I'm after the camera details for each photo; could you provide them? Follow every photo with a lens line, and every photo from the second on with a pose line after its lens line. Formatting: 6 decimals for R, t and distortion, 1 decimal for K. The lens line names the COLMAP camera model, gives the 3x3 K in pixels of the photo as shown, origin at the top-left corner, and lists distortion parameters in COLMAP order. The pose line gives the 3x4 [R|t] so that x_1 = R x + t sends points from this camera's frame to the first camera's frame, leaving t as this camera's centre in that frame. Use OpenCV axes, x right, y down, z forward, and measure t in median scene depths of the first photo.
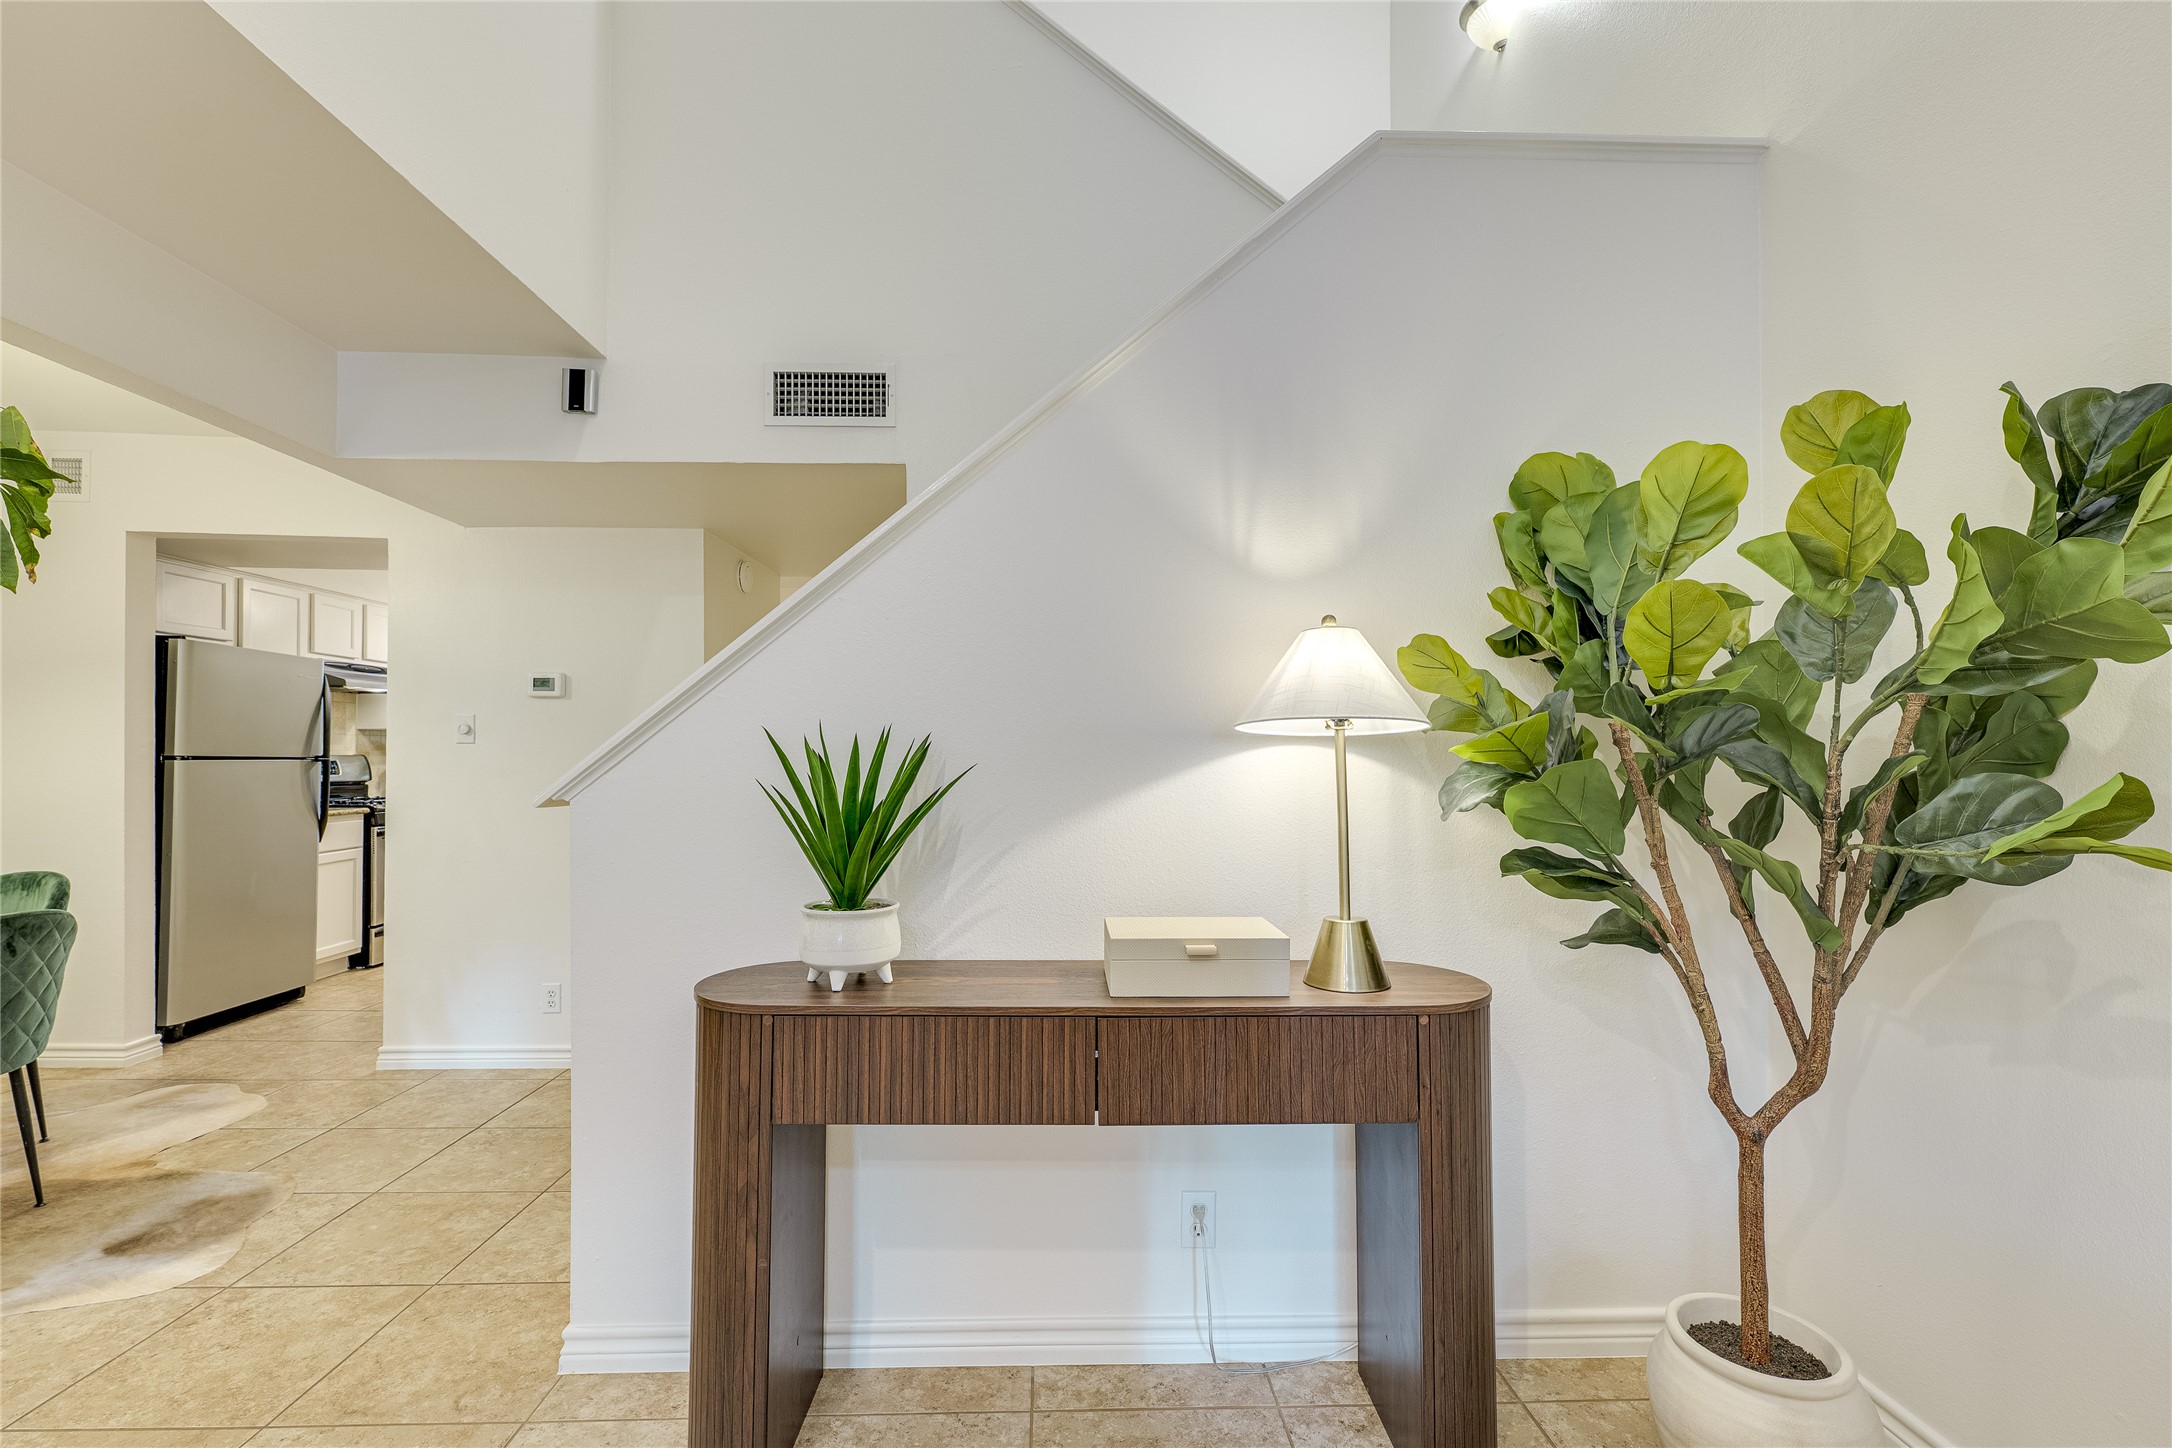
lens RADIAL K [[918.8, 0, 1080.9], [0, 918.8, 739.2], [0, 0, 1]] dist [-0.001377, -0.000248]
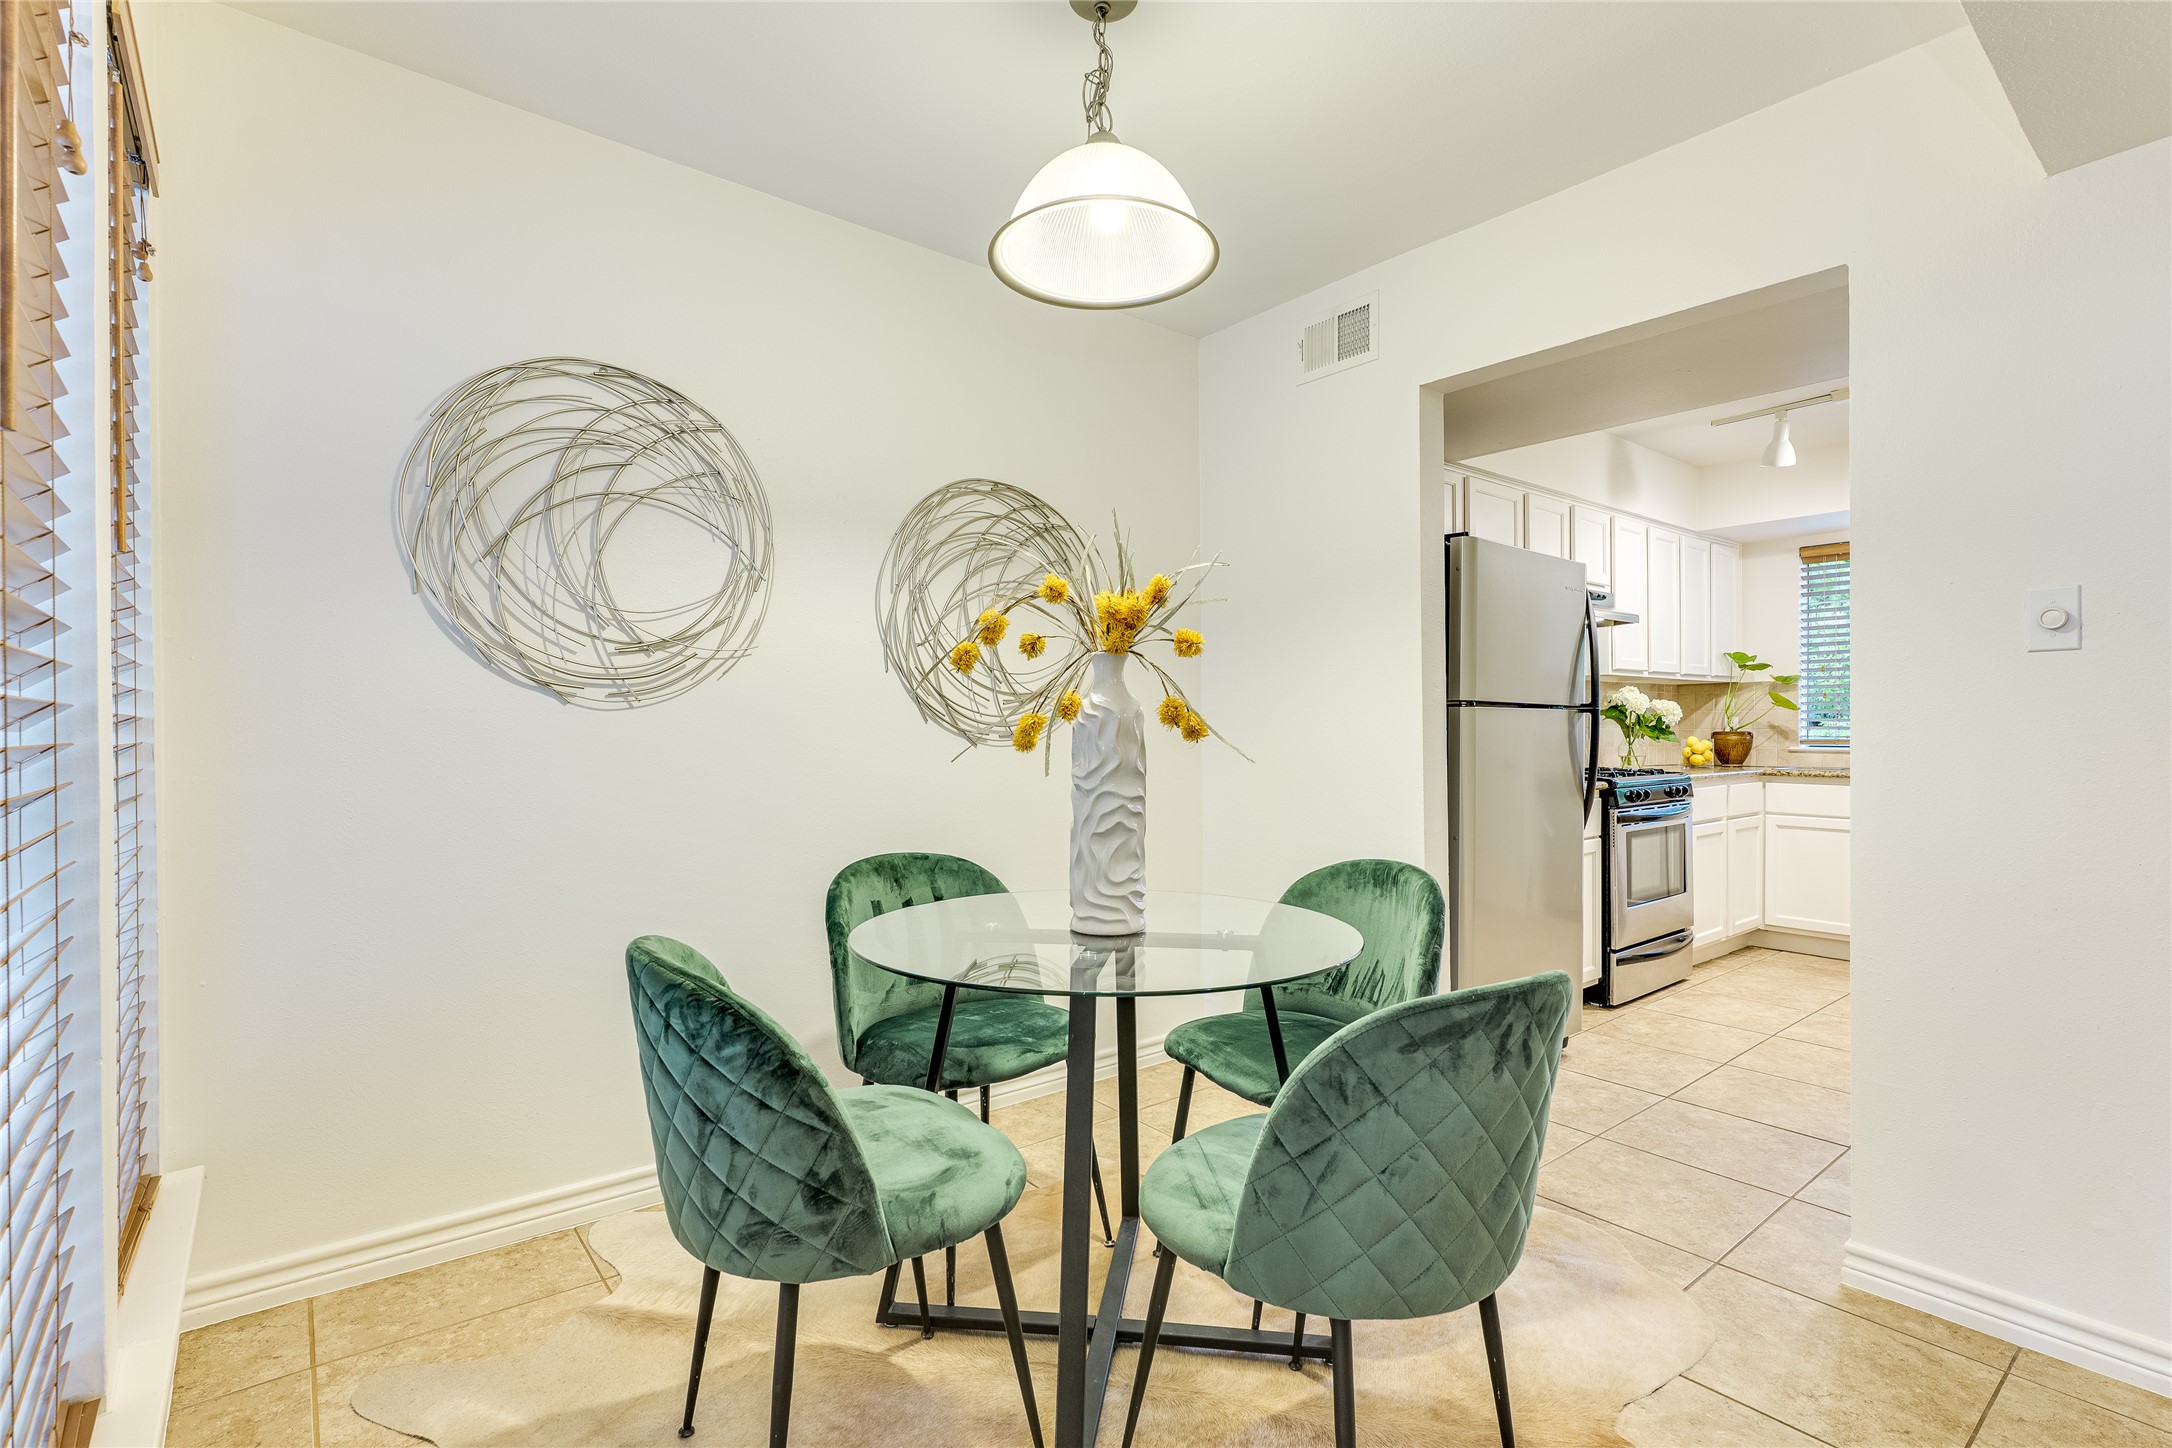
lens RADIAL K [[1014.8, 0, 1099.4], [0, 1014.8, 722.6], [0, 0, 1]] dist [-0.001089, 0.000034]
pose [[0.602264, -0.009680, -0.798238, -0.526320], [0.018050, 0.999836, 0.001494, 0.029203], [0.798093, -0.015308, 0.602340, 0.299292]]
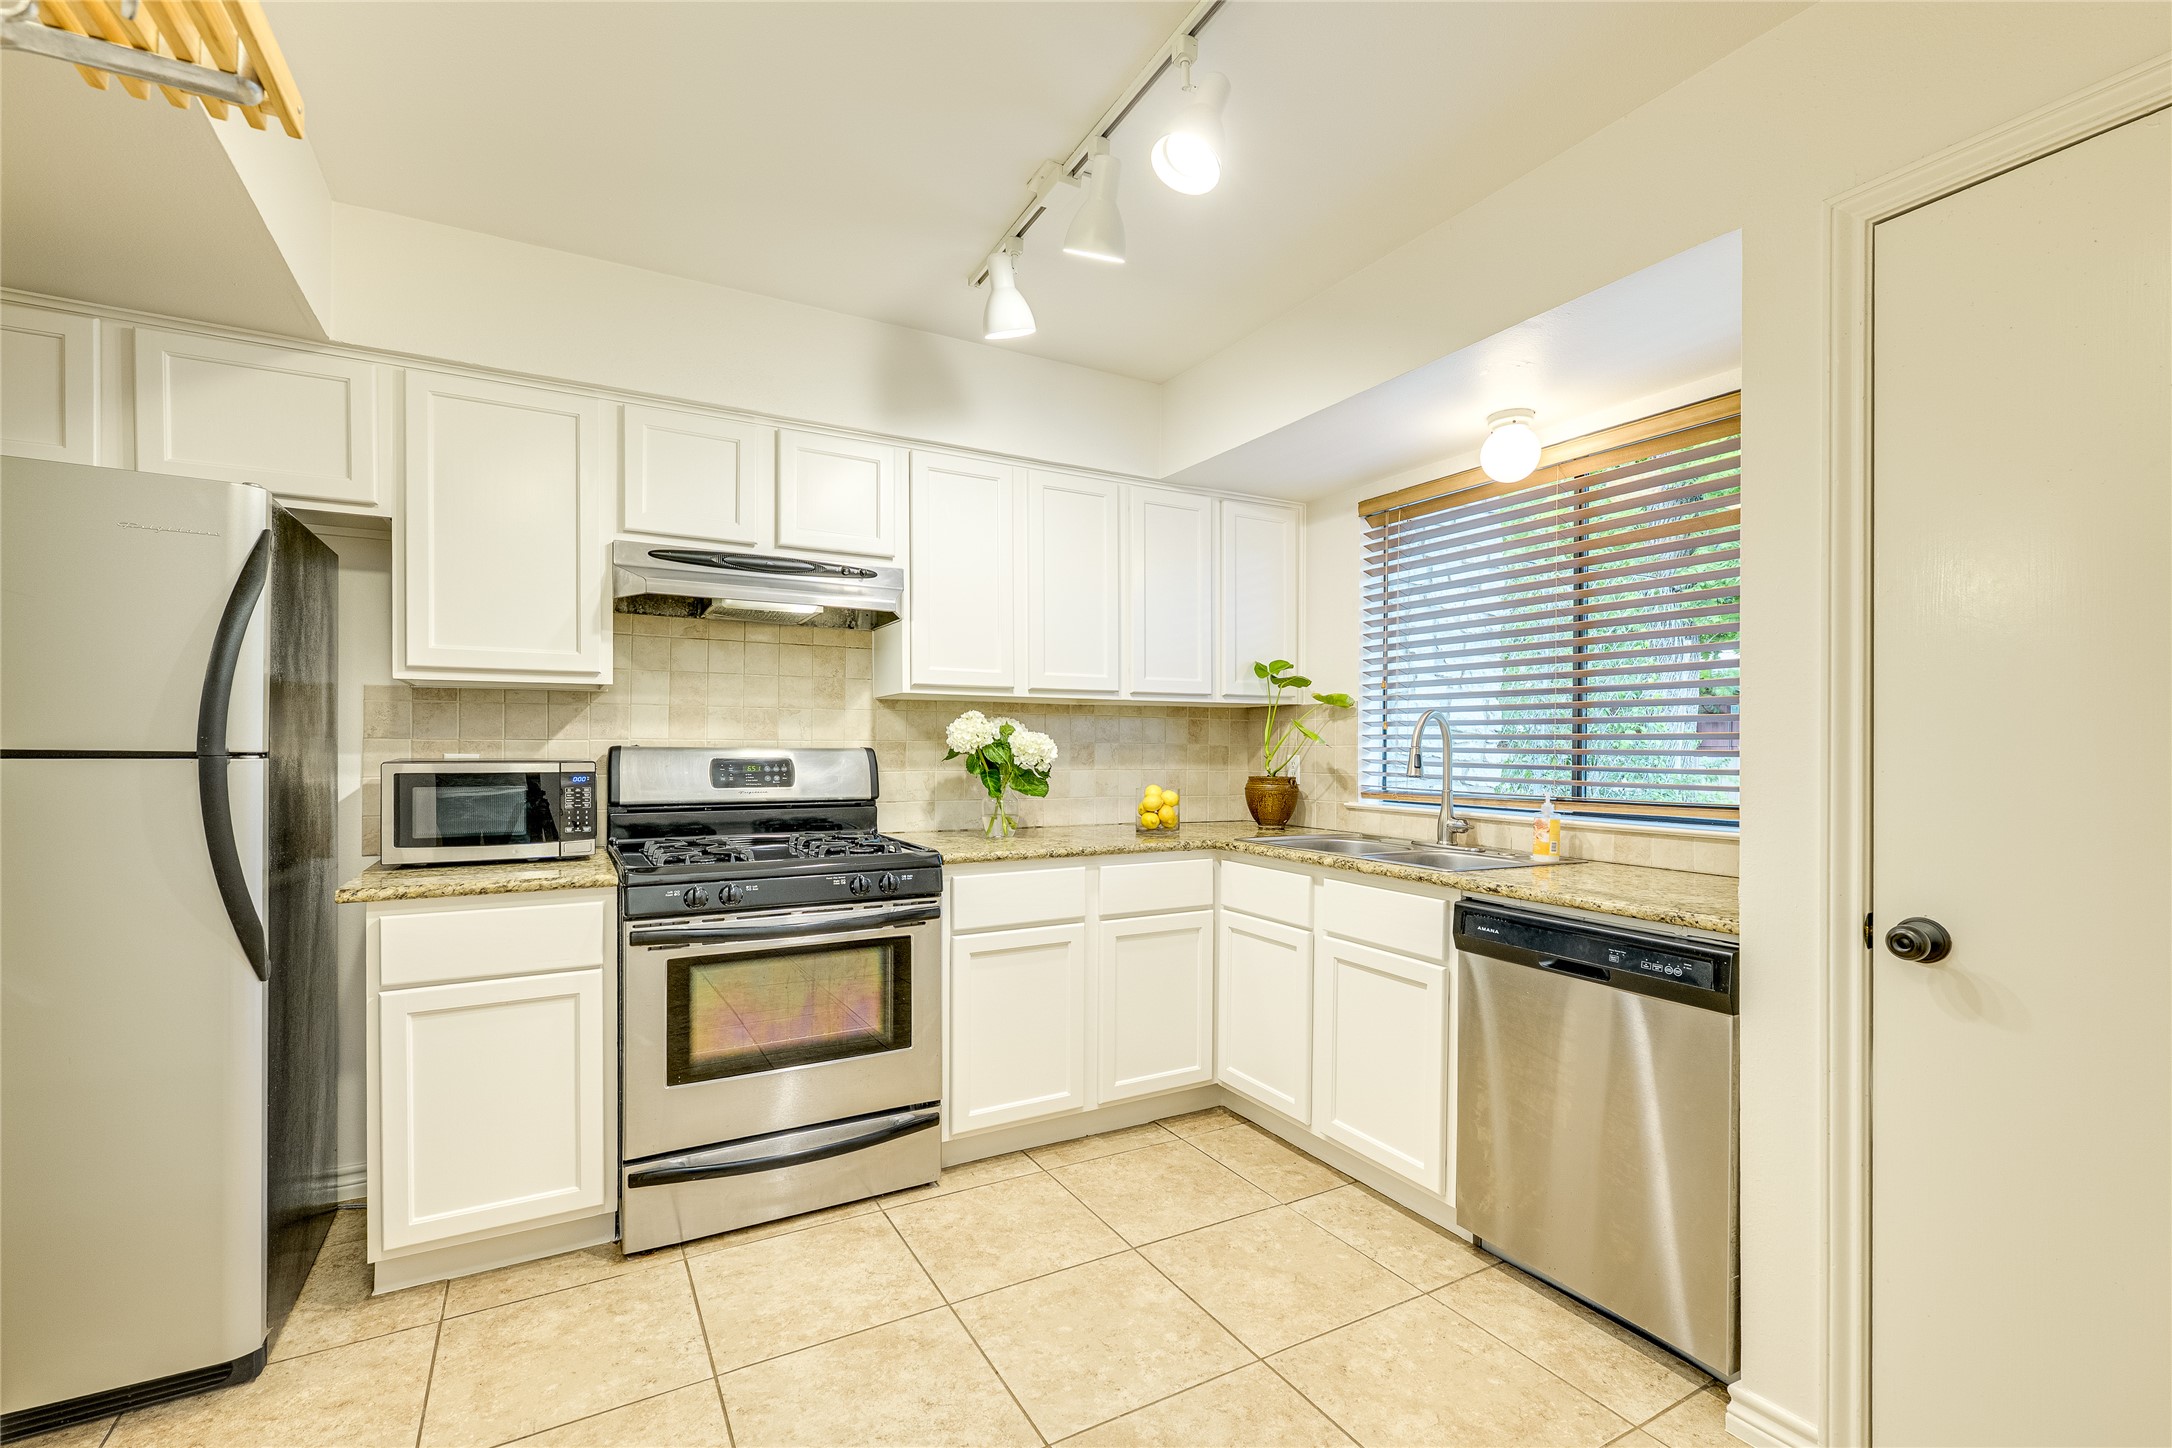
lens RADIAL K [[918.8, 0, 1080.2], [0, 918.8, 744.4], [0, 0, 1]] dist [-0.001377, -0.000248]
pose [[0.459155, 0.000930, -0.888356, -0.423372], [0.008048, 0.999954, 0.005207, 0.021920], [0.888320, -0.009540, 0.459126, 1.348818]]
